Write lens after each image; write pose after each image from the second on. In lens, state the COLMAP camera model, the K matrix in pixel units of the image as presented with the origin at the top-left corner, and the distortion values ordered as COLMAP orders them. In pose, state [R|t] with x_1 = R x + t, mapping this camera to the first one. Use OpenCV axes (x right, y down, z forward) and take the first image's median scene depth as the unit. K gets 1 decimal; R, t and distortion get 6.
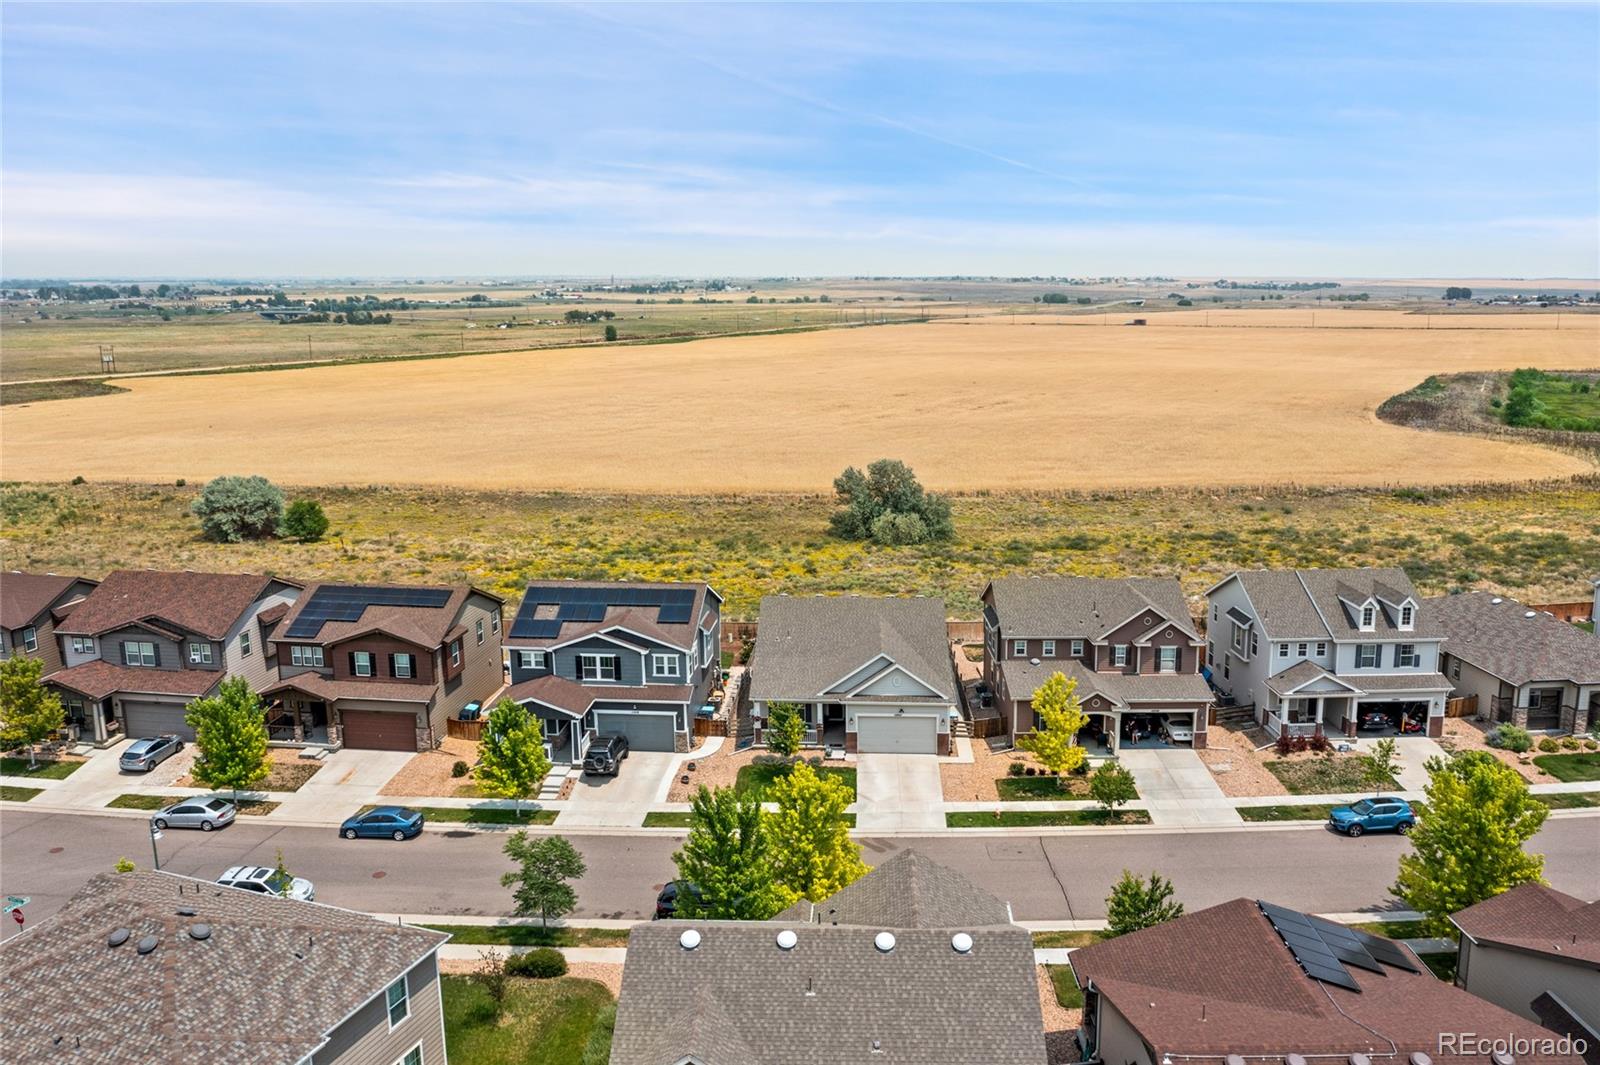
lens RADIAL K [[1258.3, 0, 806.1], [0, 1258.3, 527.6], [0, 0, 1]] dist [-0.017308, 0.002567]
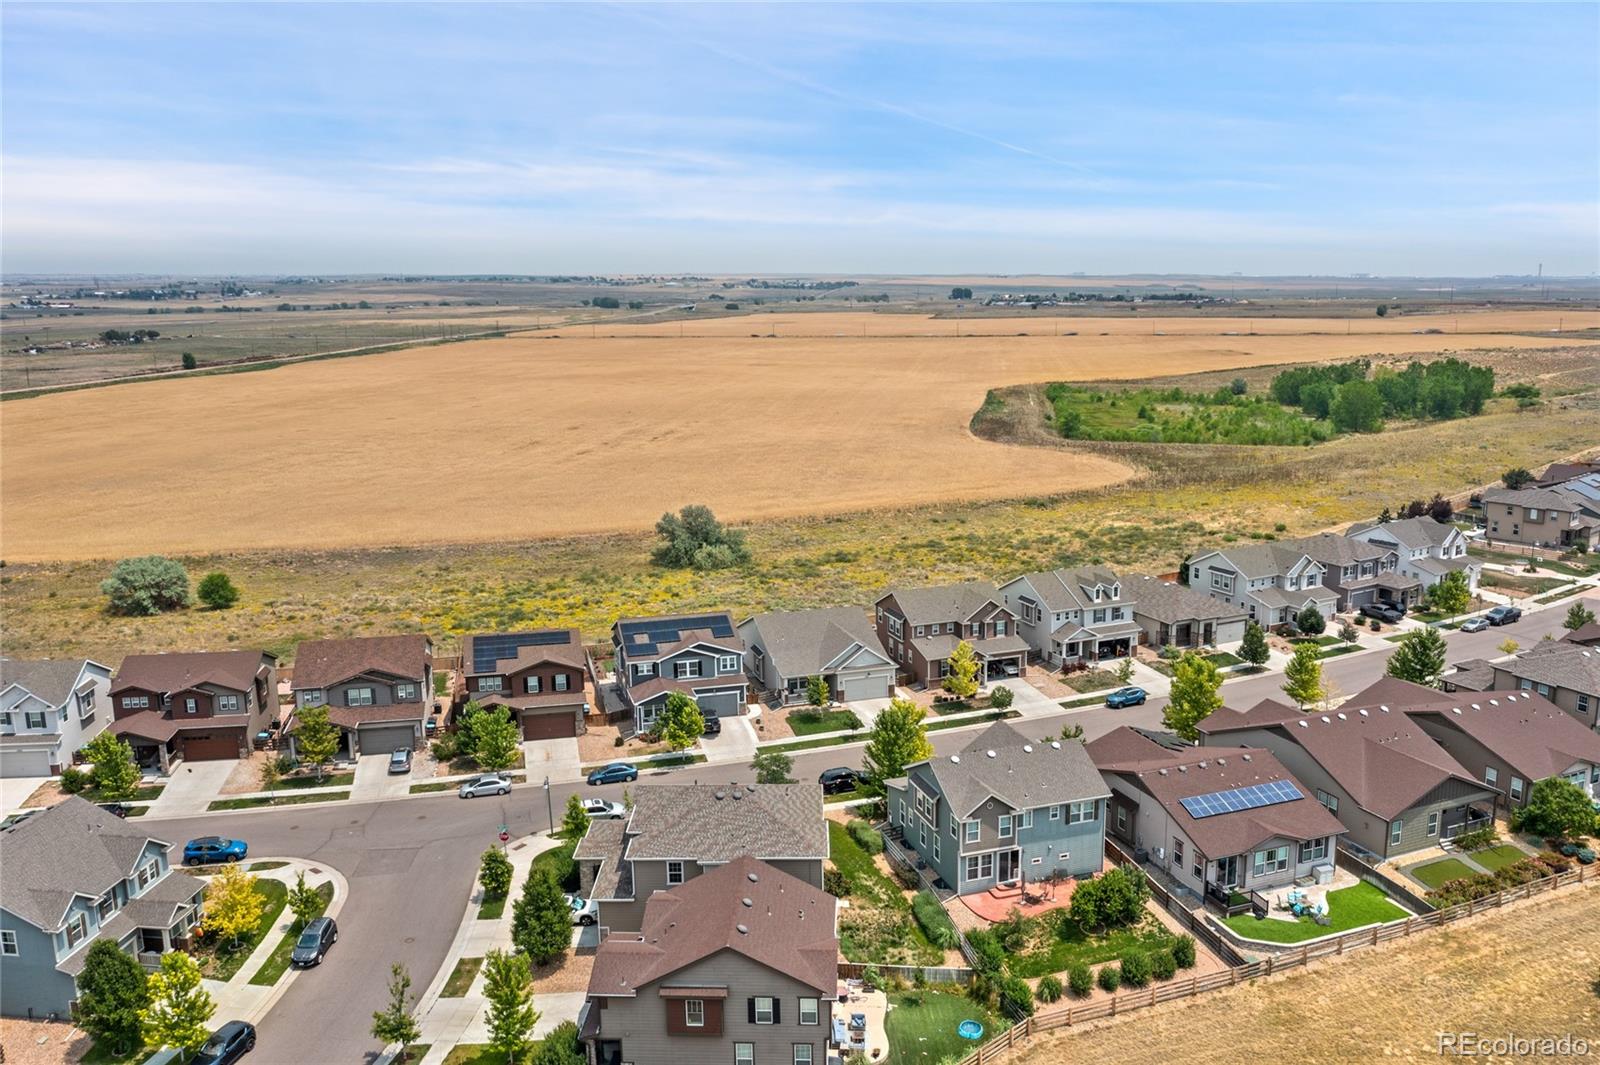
lens RADIAL K [[1293.0, 0, 792.4], [0, 1293.0, 533.9], [0, 0, 1]] dist [-0.016756, -0.005310]
pose [[0.935885, -0.074367, 0.344366, -0.566829], [0.071889, 0.997213, 0.019980, -0.079826], [-0.344892, 0.006057, 0.938623, -0.564190]]
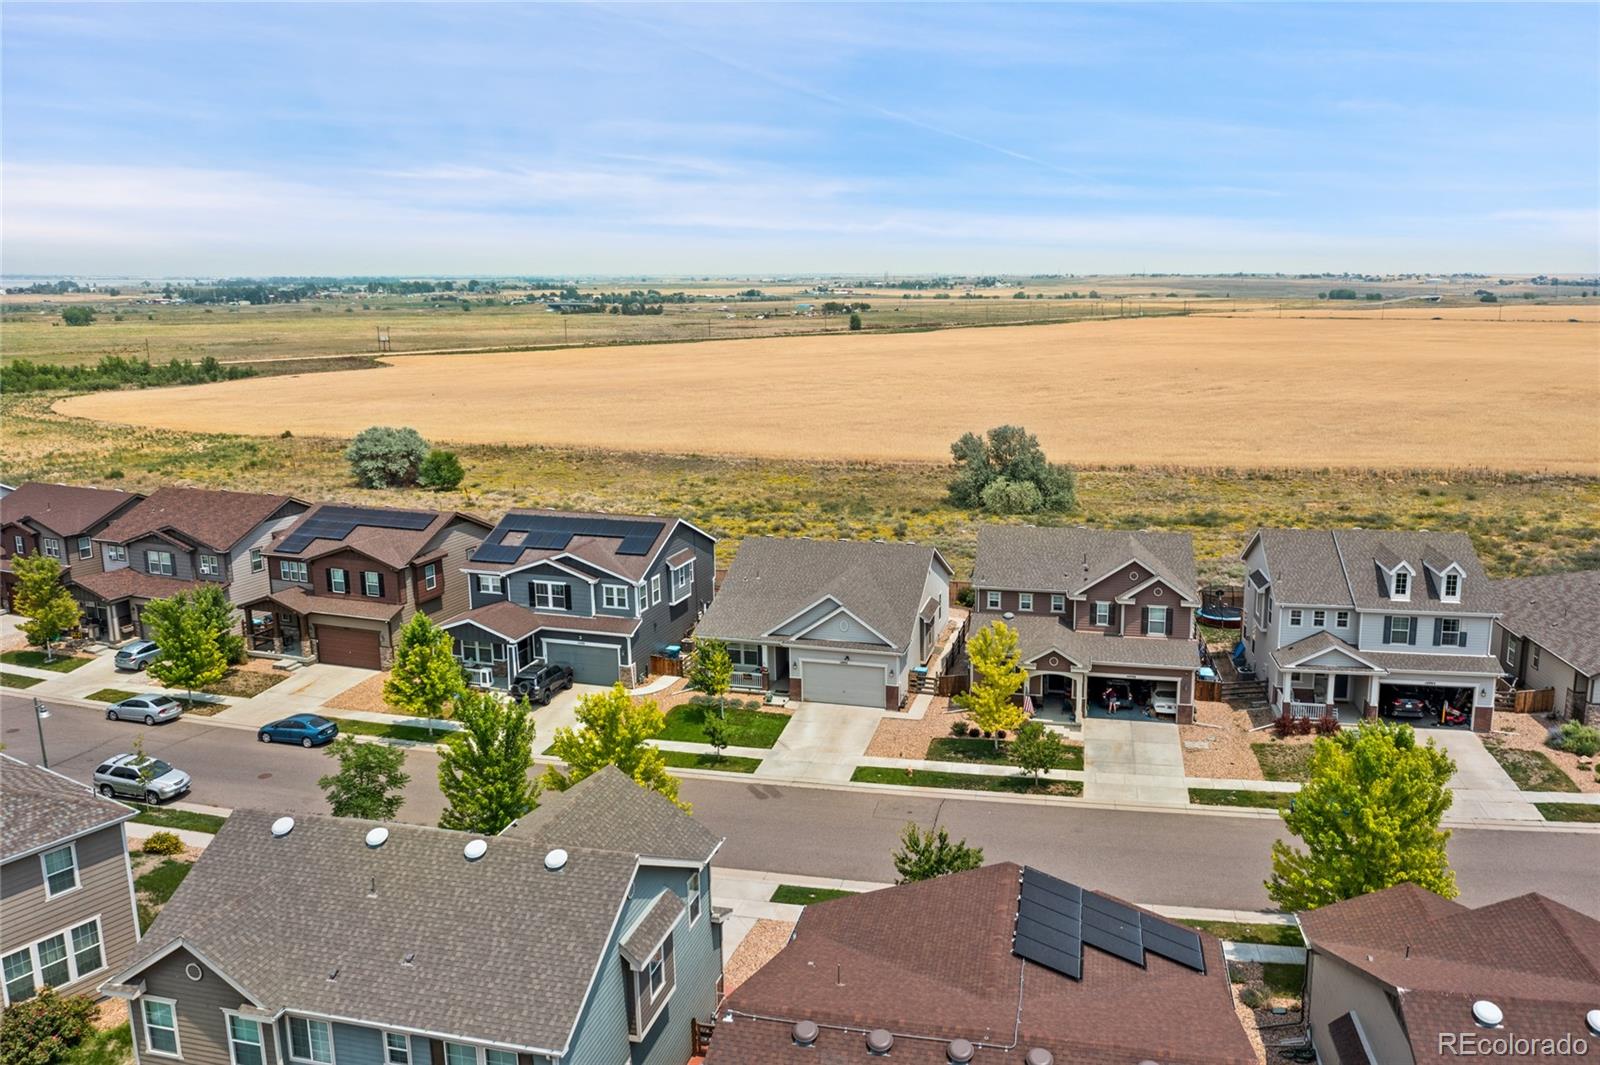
lens RADIAL K [[1250.3, 0, 814.8], [0, 1250.3, 532.3], [0, 0, 1]] dist [-0.016598, 0.004080]
pose [[0.977250, 0.042346, -0.207819, 0.222626], [-0.041251, 0.999103, 0.009598, 0.042639], [0.208039, -0.000807, 0.978120, 0.092816]]
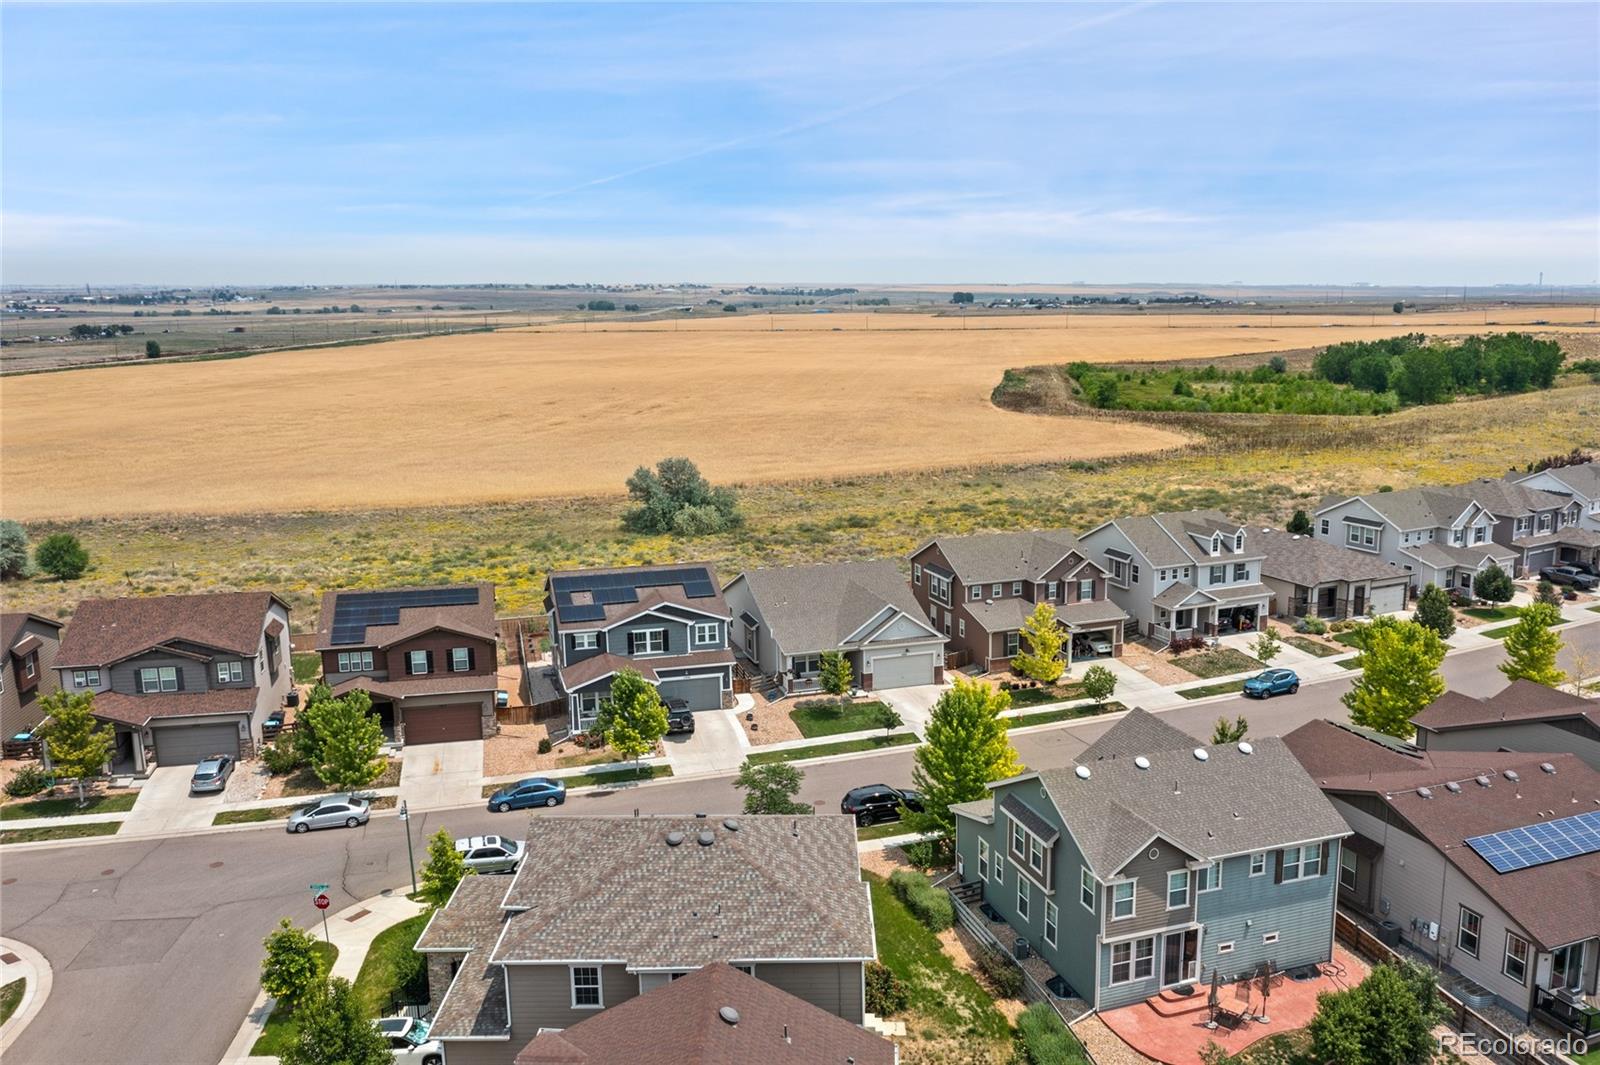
lens RADIAL K [[1278.8, 0, 800.0], [0, 1278.8, 532.5], [0, 0, 1]] dist [-0.017275, -0.000866]
pose [[0.933411, -0.070143, 0.351887, -0.410161], [0.071800, 0.997384, 0.008357, 0.014690], [-0.351552, 0.017465, 0.936005, -0.099173]]
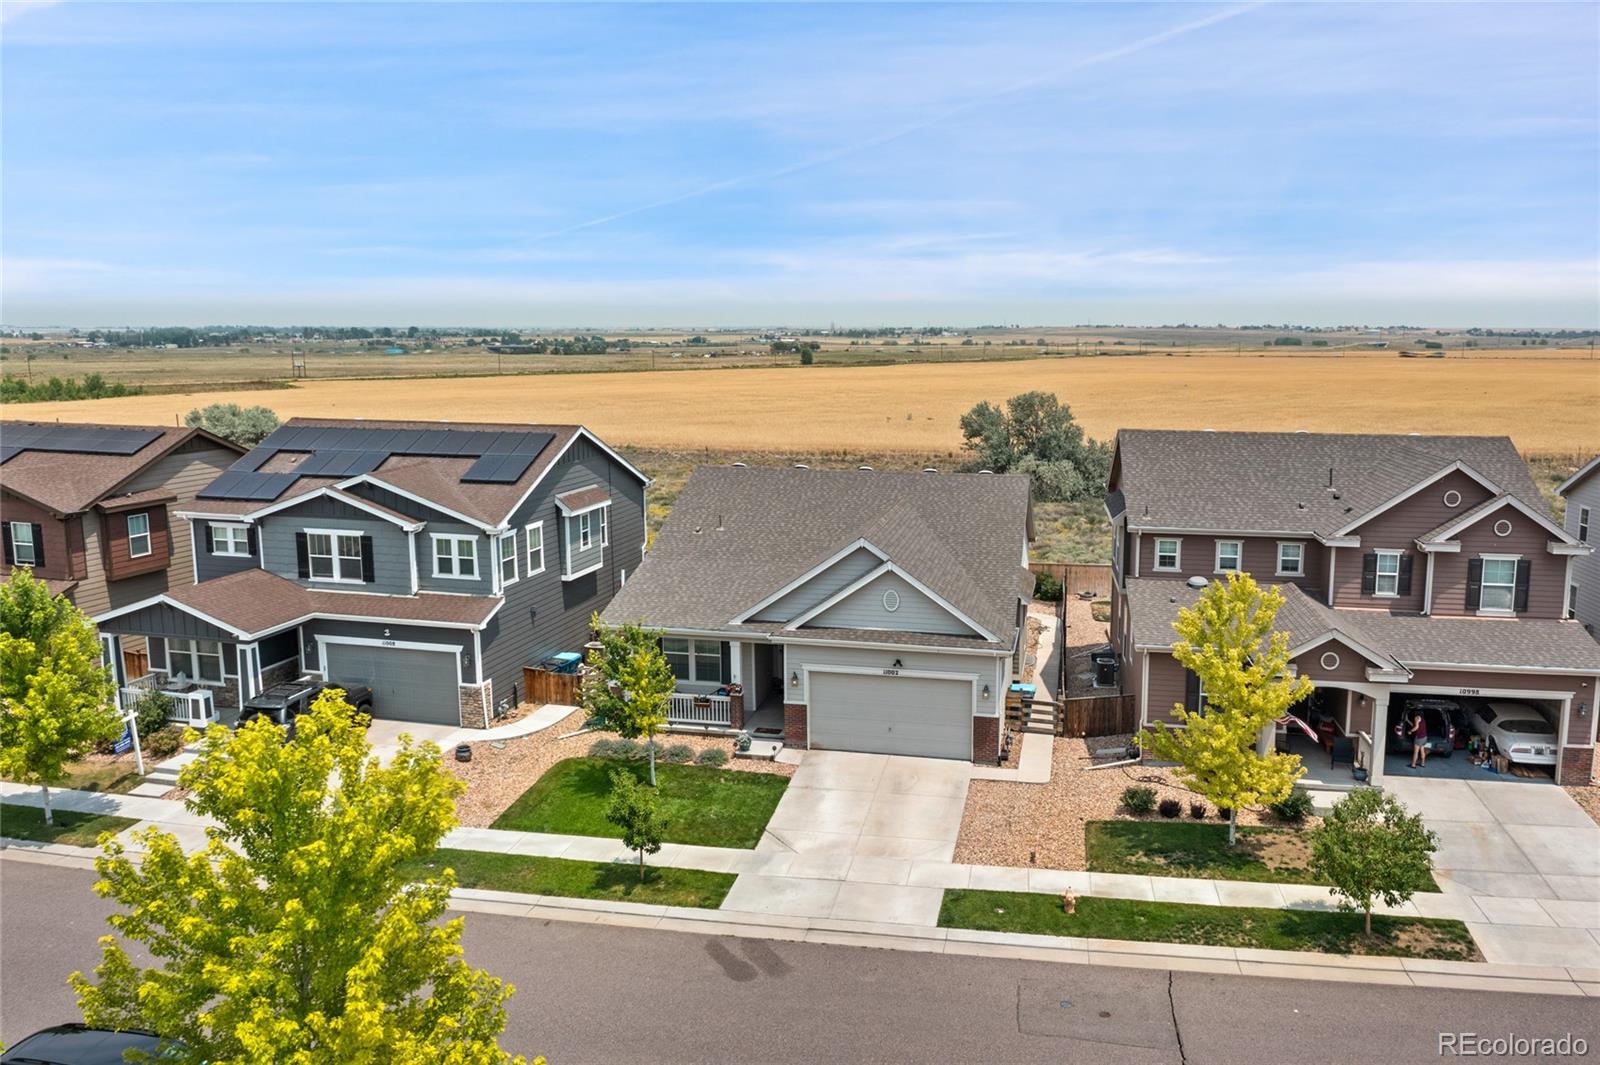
lens RADIAL K [[1244.9, 0, 823.5], [0, 1244.9, 529.4], [0, 0, 1]] dist [-0.017276, 0.002628]
pose [[0.986679, 0.032298, -0.159440, 0.112929], [-0.038774, 0.998538, -0.037673, 0.106362], [0.157990, 0.043353, 0.986489, 0.495432]]
